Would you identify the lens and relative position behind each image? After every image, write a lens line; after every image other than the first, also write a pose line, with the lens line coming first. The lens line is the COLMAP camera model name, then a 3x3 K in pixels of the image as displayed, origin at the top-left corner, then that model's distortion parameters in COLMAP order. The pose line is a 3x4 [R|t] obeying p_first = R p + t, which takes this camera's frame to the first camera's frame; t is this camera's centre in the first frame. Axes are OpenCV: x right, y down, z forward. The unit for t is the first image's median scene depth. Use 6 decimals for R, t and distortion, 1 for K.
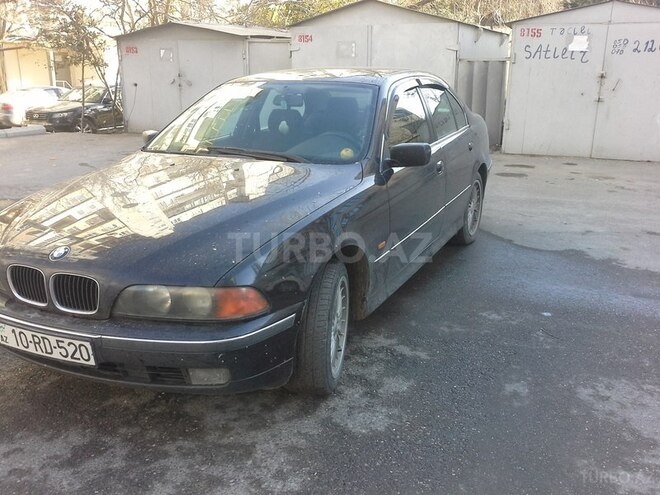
lens RADIAL K [[633.0, 0, 330.0], [0, 633.0, 247.5], [0, 0, 1]] dist [0.007481, 0.000021]
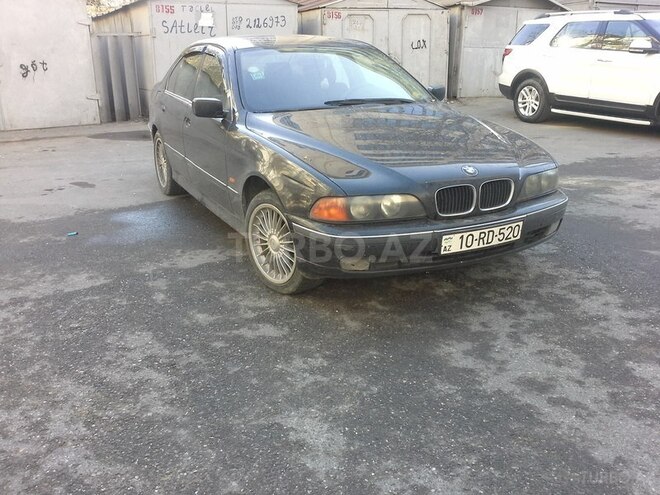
lens RADIAL K [[633.0, 0, 330.0], [0, 633.0, 247.5], [0, 0, 1]] dist [0.007481, 0.000021]
pose [[0.625939, -0.248825, 0.739112, -0.432996], [0.227227, 0.964803, 0.132370, -0.020483], [-0.746035, 0.085091, 0.660448, 0.096554]]
